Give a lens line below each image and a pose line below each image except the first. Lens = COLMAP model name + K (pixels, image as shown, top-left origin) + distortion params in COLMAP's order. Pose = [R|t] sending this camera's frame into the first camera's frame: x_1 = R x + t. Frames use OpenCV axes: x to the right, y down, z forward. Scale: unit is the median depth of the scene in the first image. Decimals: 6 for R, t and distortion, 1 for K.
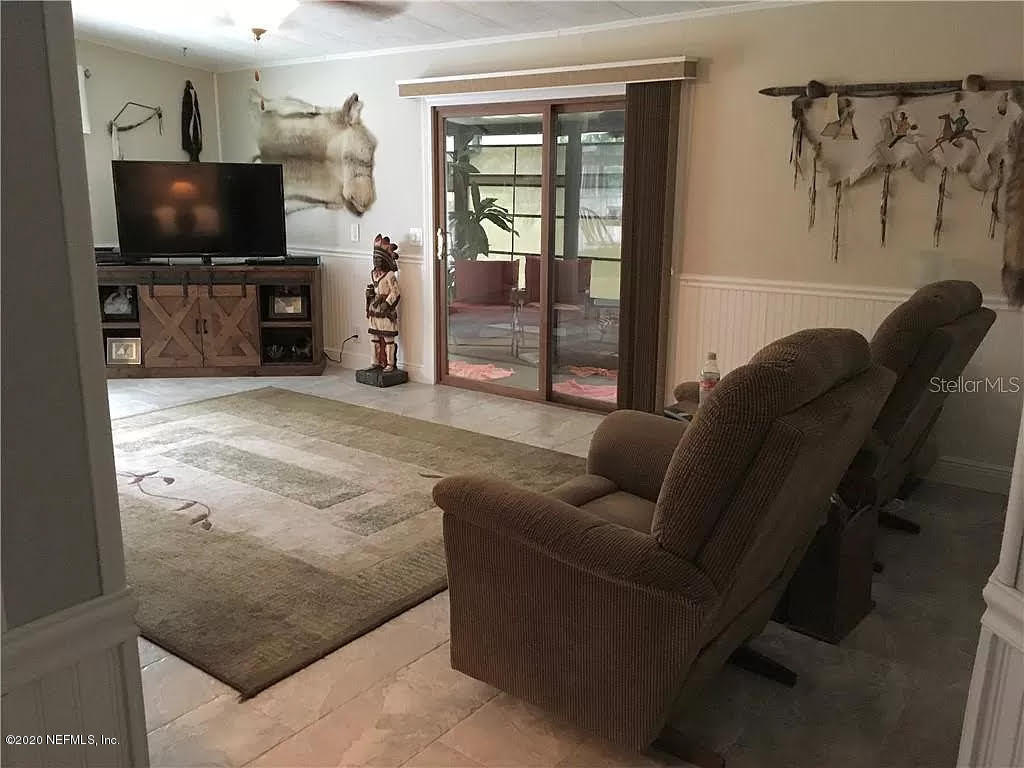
lens RADIAL K [[858.2, 0, 508.3], [0, 858.2, 387.6], [0, 0, 1]] dist [0.032297, -0.028028]
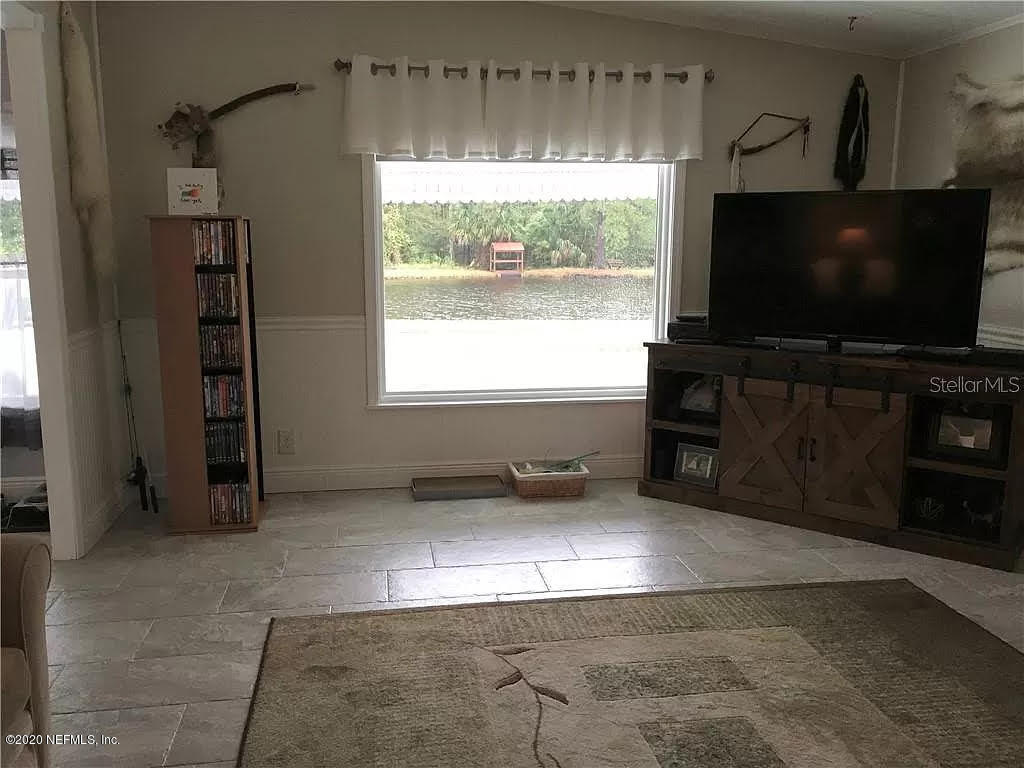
lens RADIAL K [[858.2, 0, 505.2], [0, 858.2, 380.8], [0, 0, 1]] dist [0.032297, -0.028028]
pose [[0.719526, 0.110022, -0.685695, -0.088145], [-0.154709, 0.987953, -0.003821, -0.081935], [0.677014, 0.108833, 0.727879, 0.380740]]
